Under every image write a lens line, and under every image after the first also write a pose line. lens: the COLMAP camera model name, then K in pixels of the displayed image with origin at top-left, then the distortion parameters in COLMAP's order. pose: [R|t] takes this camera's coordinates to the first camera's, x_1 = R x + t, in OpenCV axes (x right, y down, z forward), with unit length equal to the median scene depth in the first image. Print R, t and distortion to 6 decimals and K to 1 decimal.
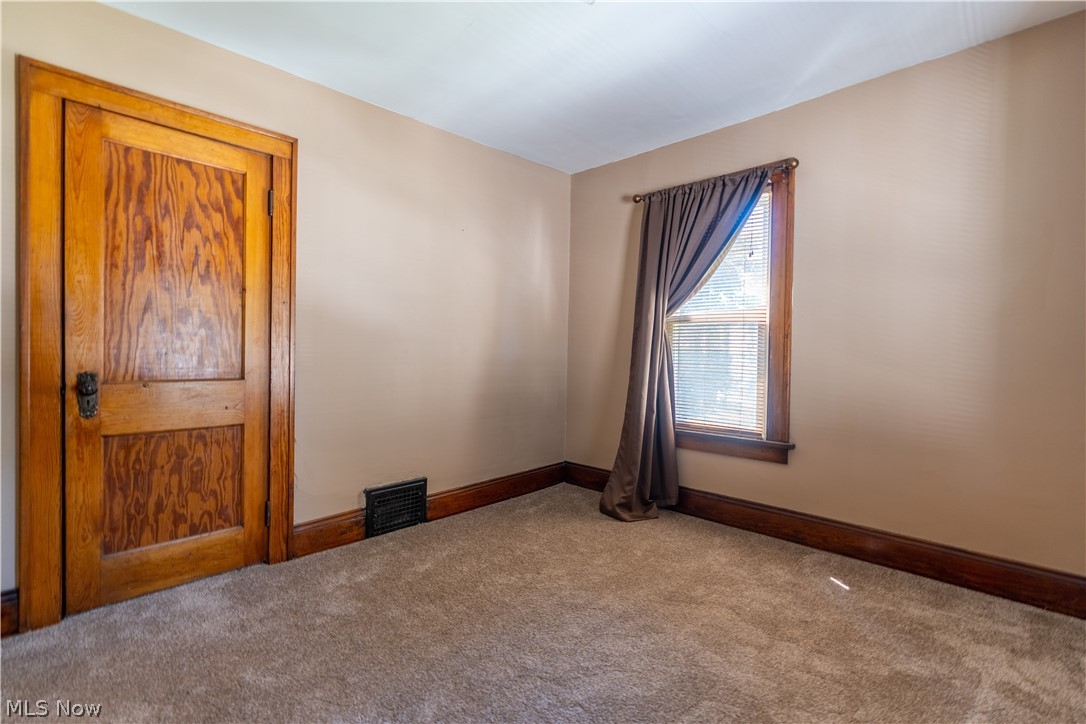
lens RADIAL K [[492.7, 0, 542.2], [0, 492.7, 359.6], [0, 0, 1]] dist [-0.004322, 0.001256]
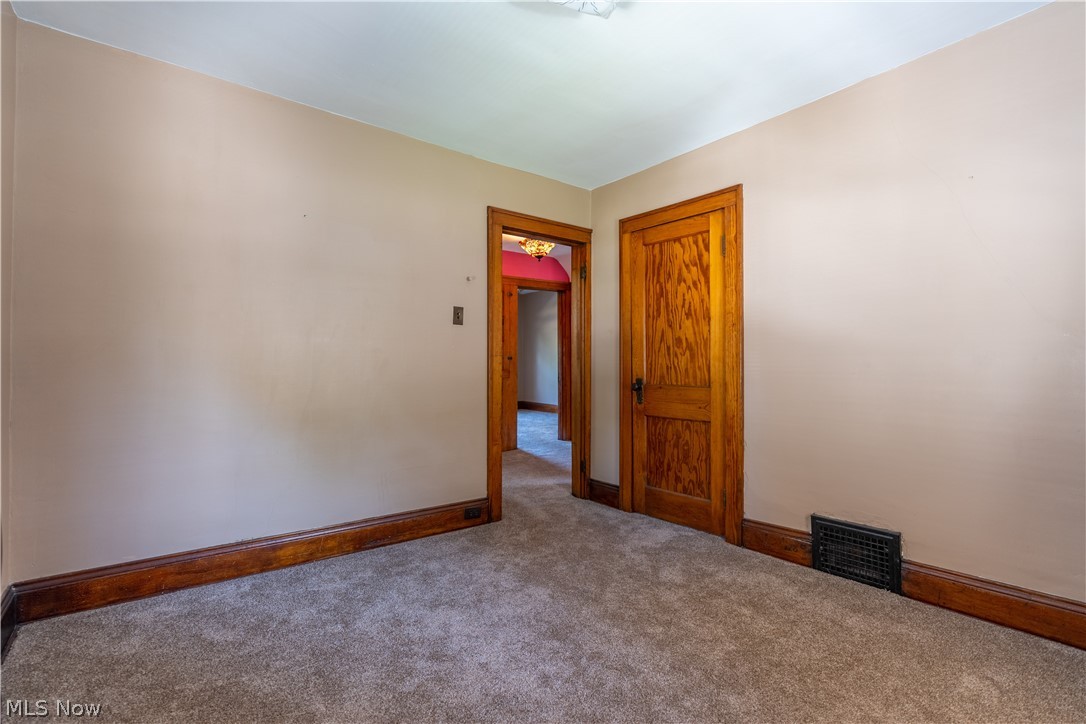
lens RADIAL K [[492.7, 0, 542.2], [0, 492.7, 359.6], [0, 0, 1]] dist [-0.004322, 0.001256]
pose [[-0.117388, -0.024987, -0.992772, 0.752682], [-0.018439, 0.999566, -0.022978, 0.004738], [0.992915, 0.015609, -0.117797, 0.721636]]
